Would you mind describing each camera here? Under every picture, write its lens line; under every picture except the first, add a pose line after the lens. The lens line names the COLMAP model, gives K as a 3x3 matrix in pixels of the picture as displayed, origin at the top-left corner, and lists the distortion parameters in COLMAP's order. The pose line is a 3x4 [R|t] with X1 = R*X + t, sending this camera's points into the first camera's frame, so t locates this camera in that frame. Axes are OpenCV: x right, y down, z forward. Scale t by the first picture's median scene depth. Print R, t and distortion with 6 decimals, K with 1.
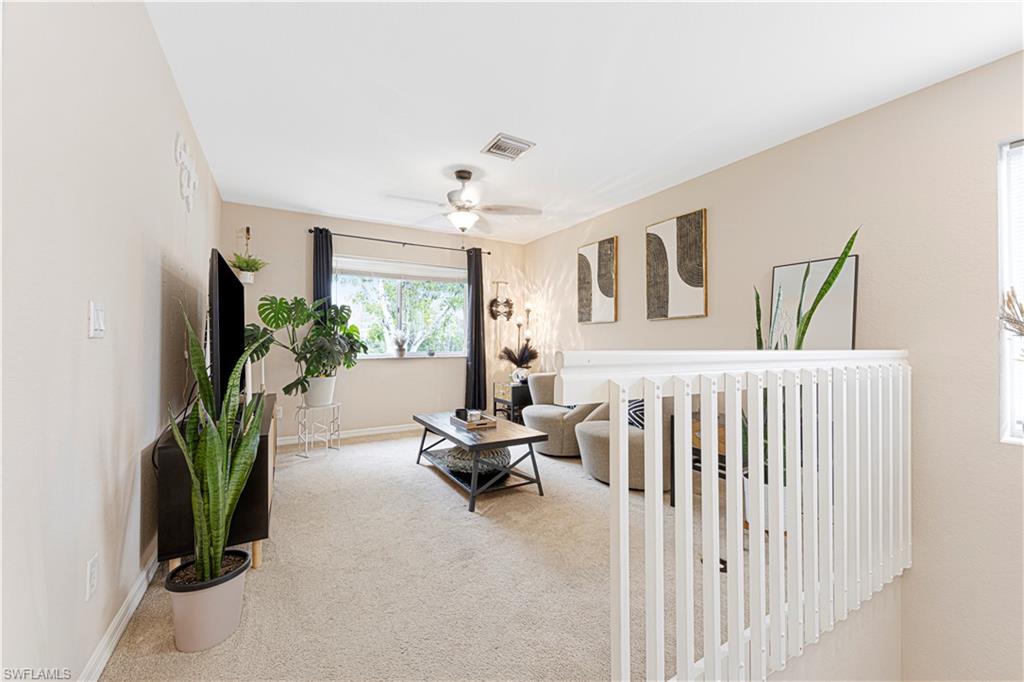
lens RADIAL K [[395.1, 0, 510.0], [0, 395.1, 338.9], [0, 0, 1]] dist [-0.003197, 0.000358]
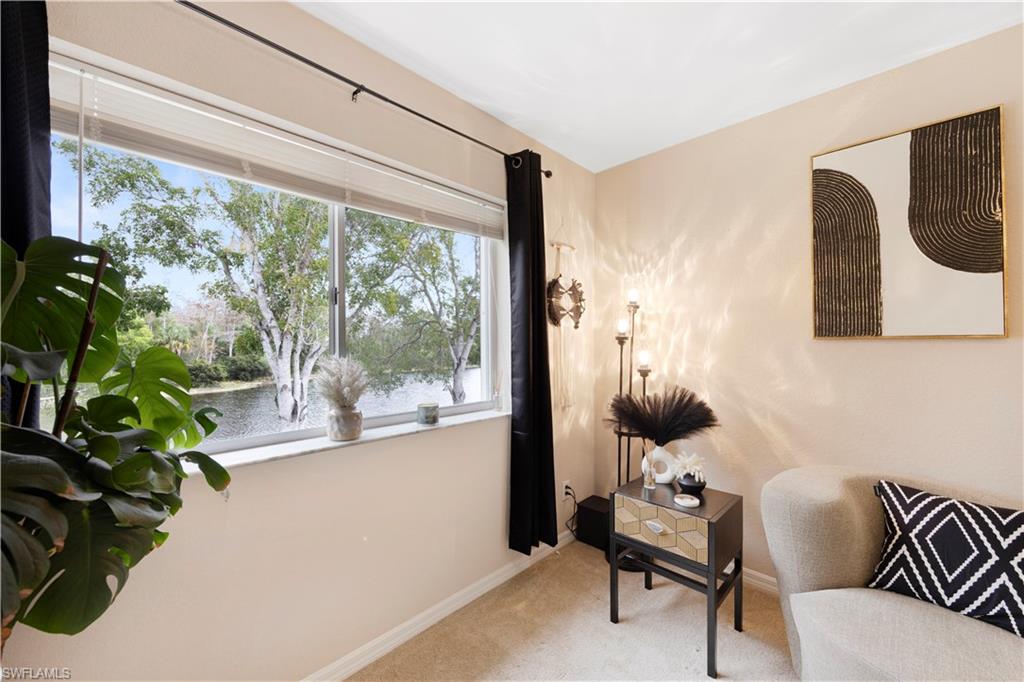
lens RADIAL K [[395.1, 0, 513.8], [0, 395.1, 343.1], [0, 0, 1]] dist [-0.003197, 0.000358]
pose [[0.964262, -0.003264, 0.264929, -0.215118], [0.002545, 0.999992, 0.003058, -0.031883], [-0.264937, -0.002274, 0.964263, 0.609403]]
